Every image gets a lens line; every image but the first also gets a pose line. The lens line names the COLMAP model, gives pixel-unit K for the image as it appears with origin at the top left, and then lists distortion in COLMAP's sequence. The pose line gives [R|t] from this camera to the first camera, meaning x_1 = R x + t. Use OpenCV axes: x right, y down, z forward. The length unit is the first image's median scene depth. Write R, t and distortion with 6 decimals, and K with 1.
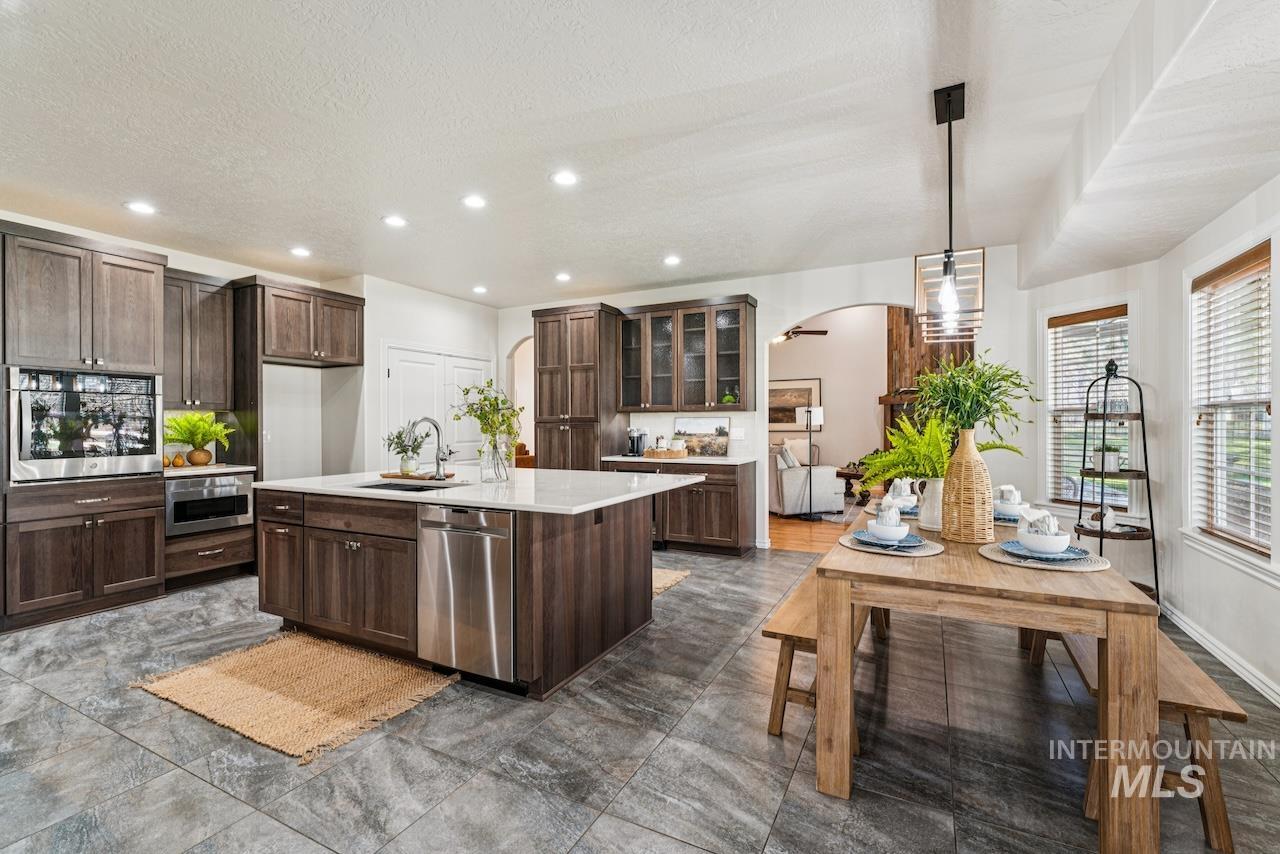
lens RADIAL K [[553.5, 0, 646.1], [0, 553.5, 422.9], [0, 0, 1]] dist [-0.001881, 0.000080]
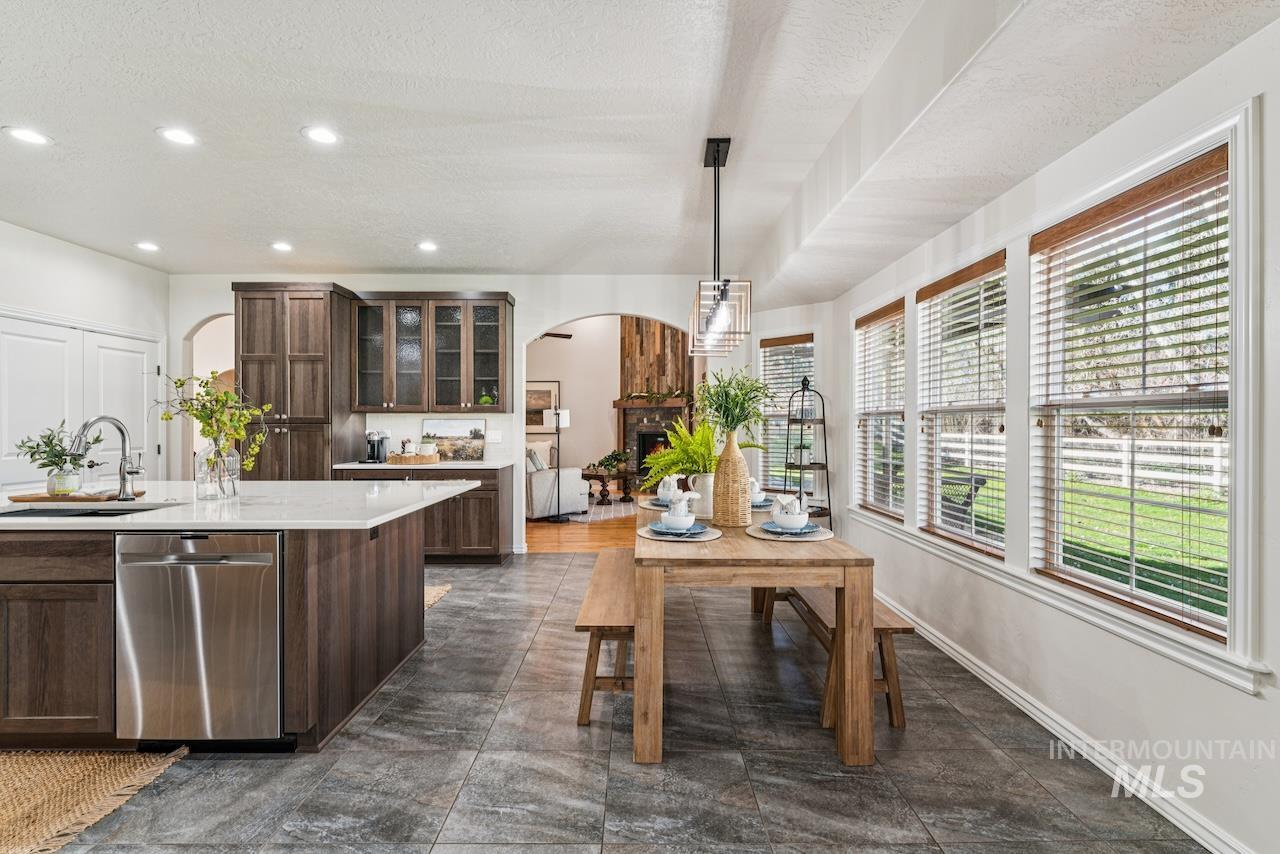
lens RADIAL K [[579.9, 0, 640.0], [0, 579.9, 425.8], [0, 0, 1]] dist [-0.000290, 0.000159]
pose [[0.889612, 0.003338, 0.456705, -0.108689], [-0.003854, 0.999993, 0.000198, 0.000047], [-0.456701, -0.001936, 0.889618, -0.011452]]
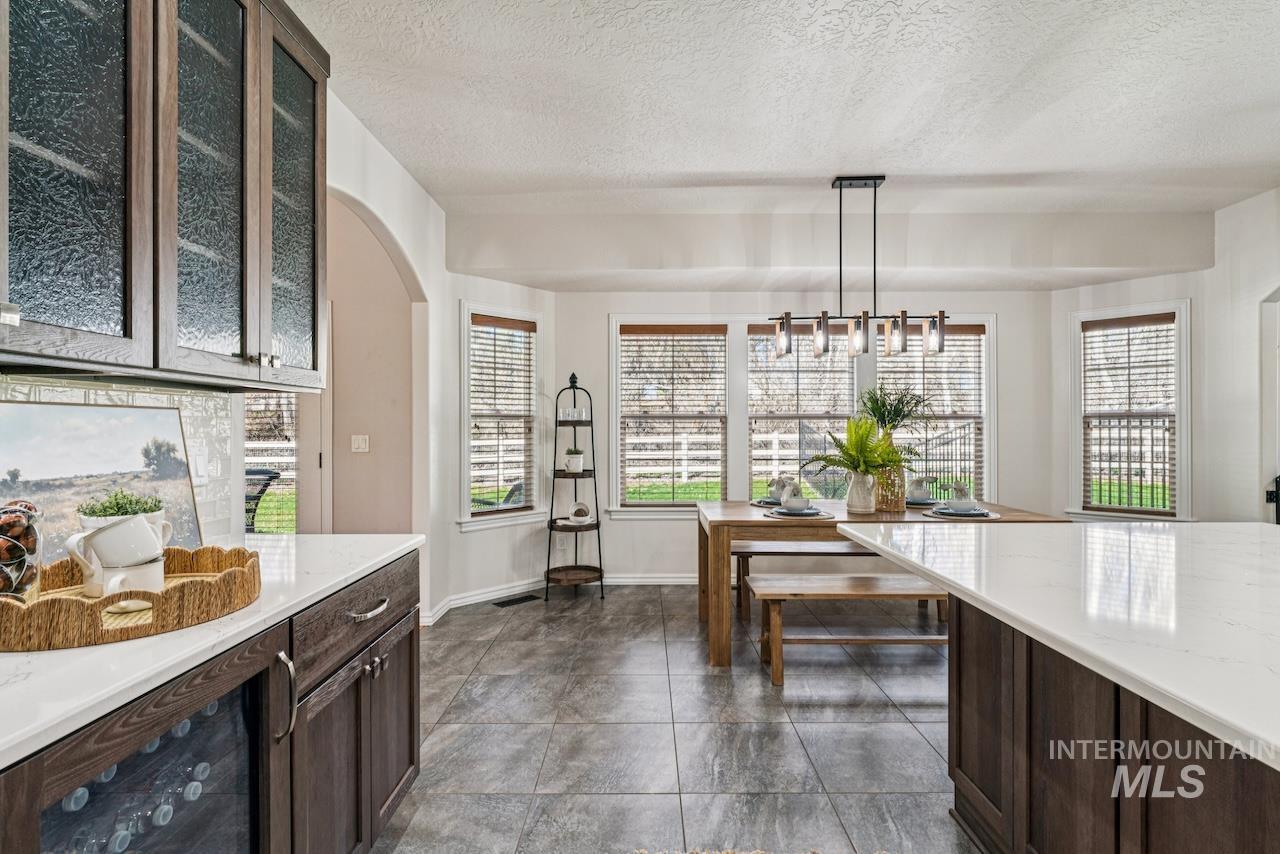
lens RADIAL K [[617.9, 0, 637.1], [0, 617.9, 425.0], [0, 0, 1]] dist [-0.001636, -0.001559]
pose [[-0.442802, 0.009910, 0.896565, -0.364897], [0.006717, 0.999948, -0.007735, 0.003857], [-0.896594, 0.002598, -0.442845, 1.489661]]
